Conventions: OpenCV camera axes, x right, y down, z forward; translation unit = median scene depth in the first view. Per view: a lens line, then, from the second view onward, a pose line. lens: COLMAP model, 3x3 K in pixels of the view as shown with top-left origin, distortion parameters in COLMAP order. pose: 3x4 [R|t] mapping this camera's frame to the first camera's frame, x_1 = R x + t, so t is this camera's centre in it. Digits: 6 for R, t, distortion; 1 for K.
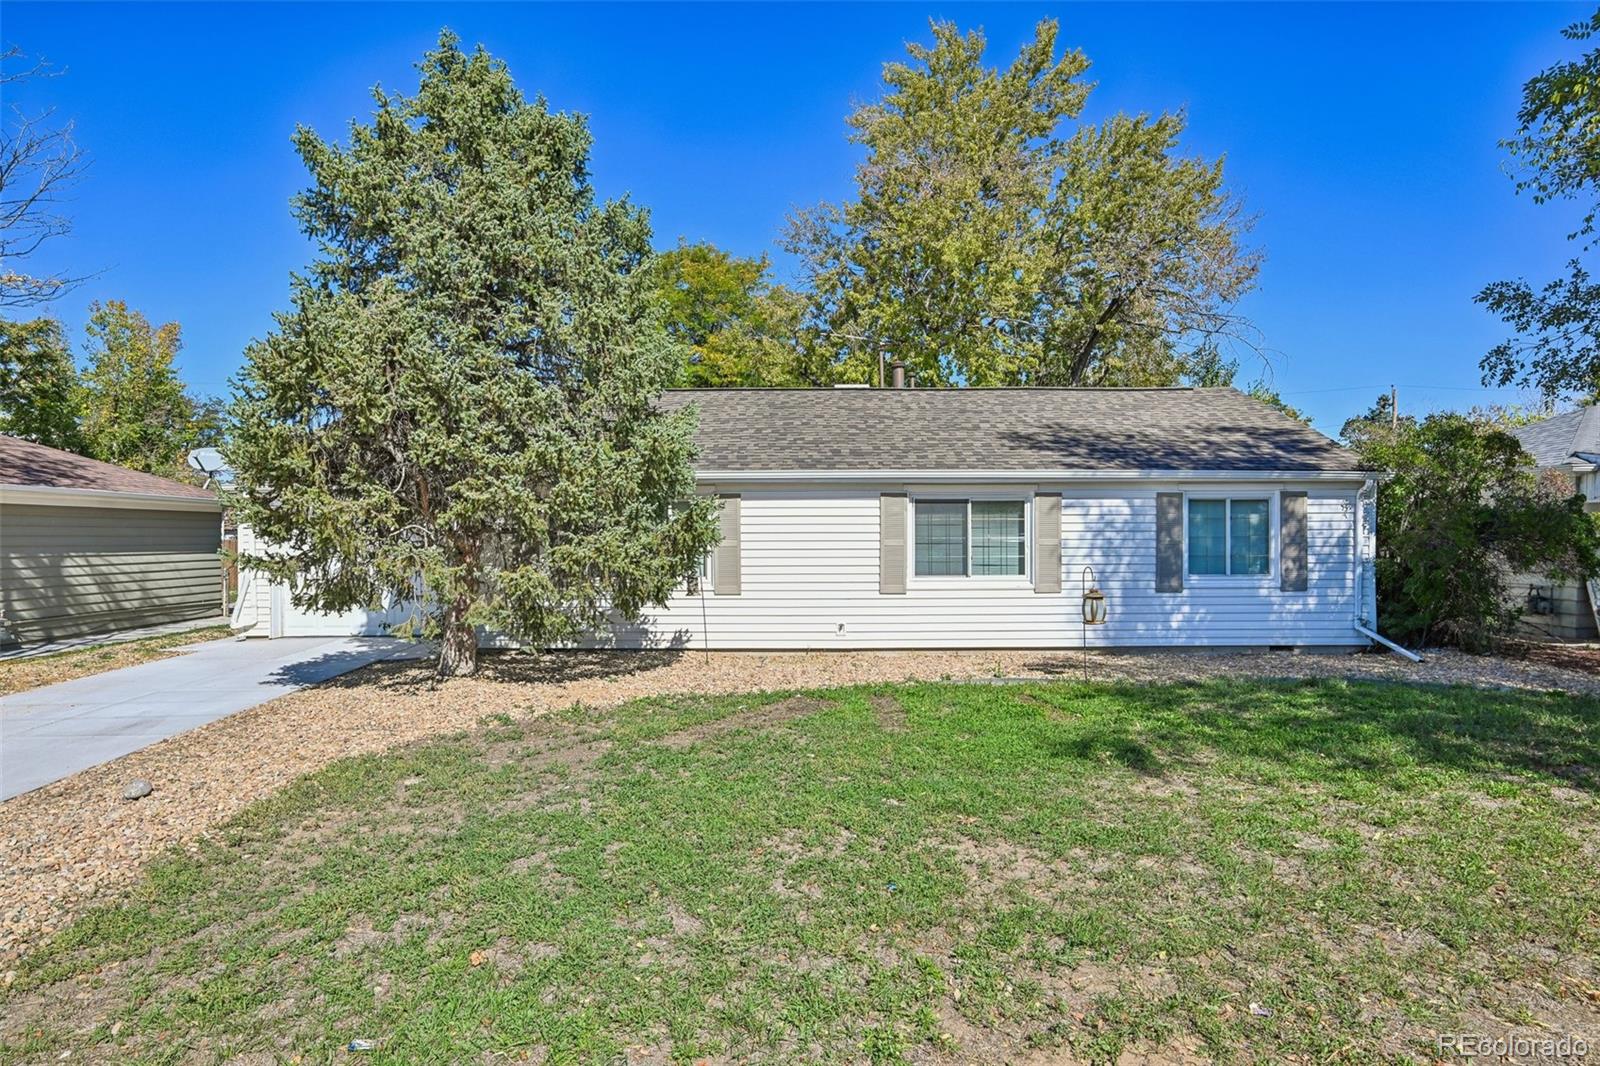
lens RADIAL K [[924.4, 0, 800.0], [0, 924.4, 533.0], [0, 0, 1]] dist [0.001127, 0.000459]
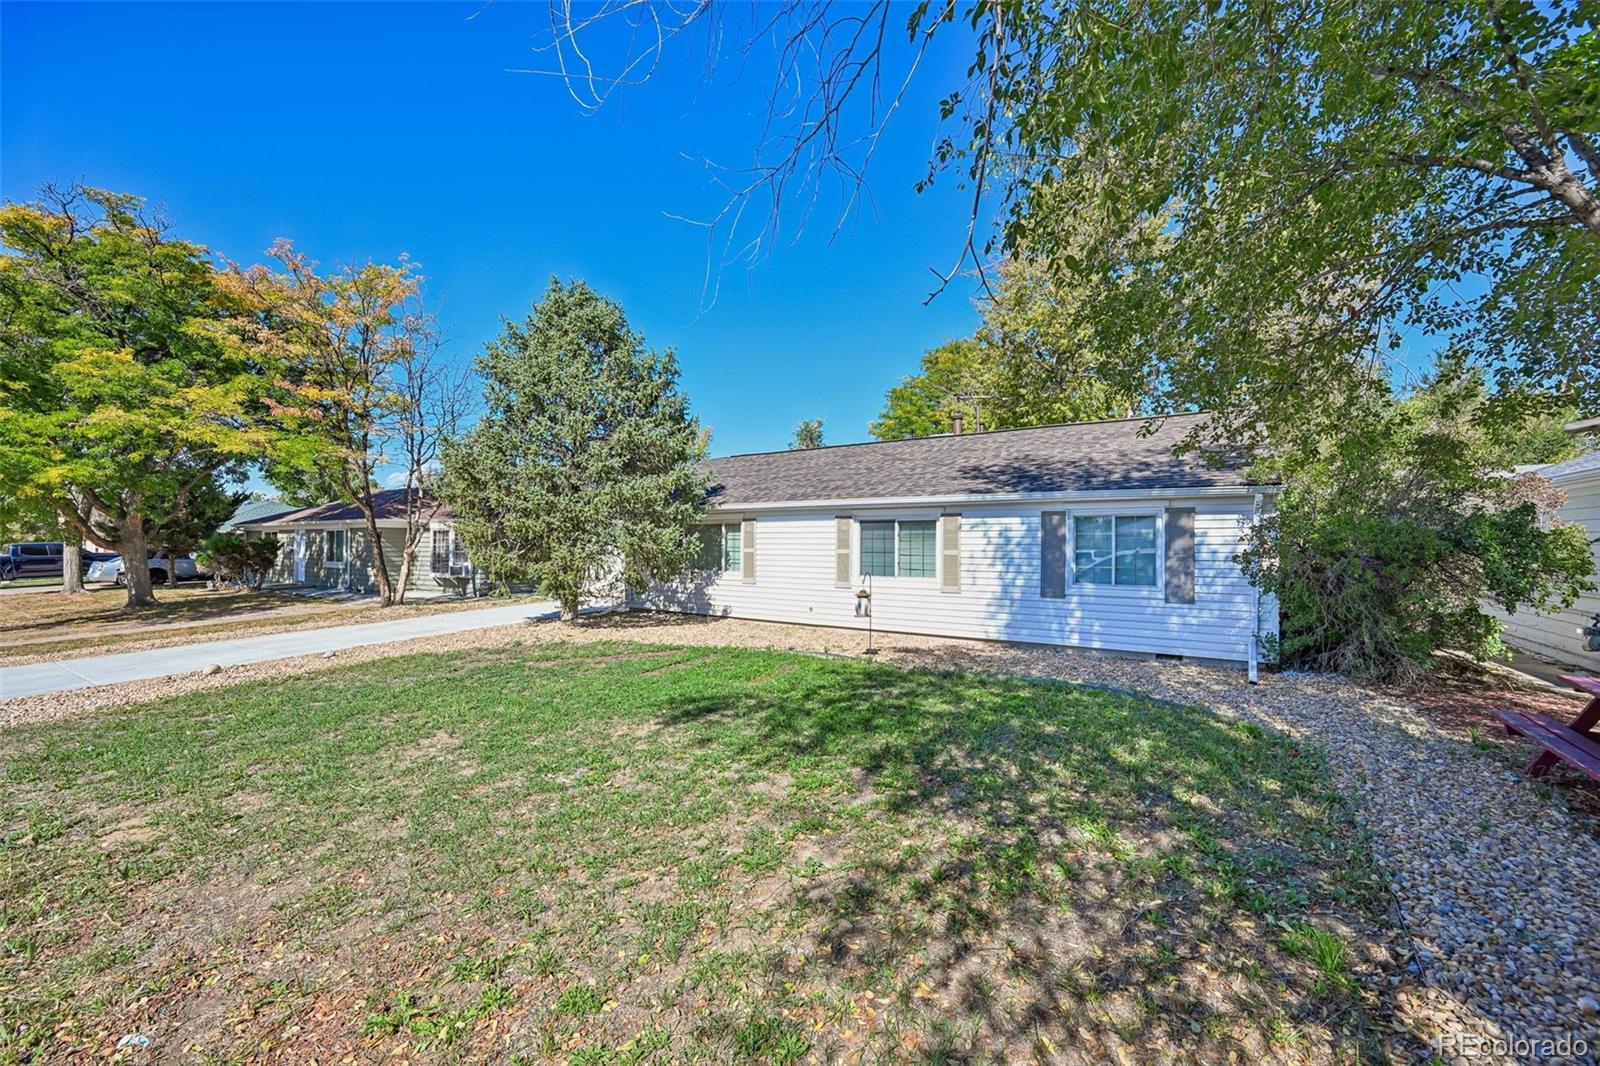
lens RADIAL K [[624.4, 0, 800.0], [0, 624.4, 533.0], [0, 0, 1]] dist [-0.000171, -0.000044]
pose [[0.838467, -0.001819, -0.544949, 0.556477], [-0.006334, 0.999894, -0.013084, -0.004459], [0.544915, 0.014422, 0.838367, 0.173419]]
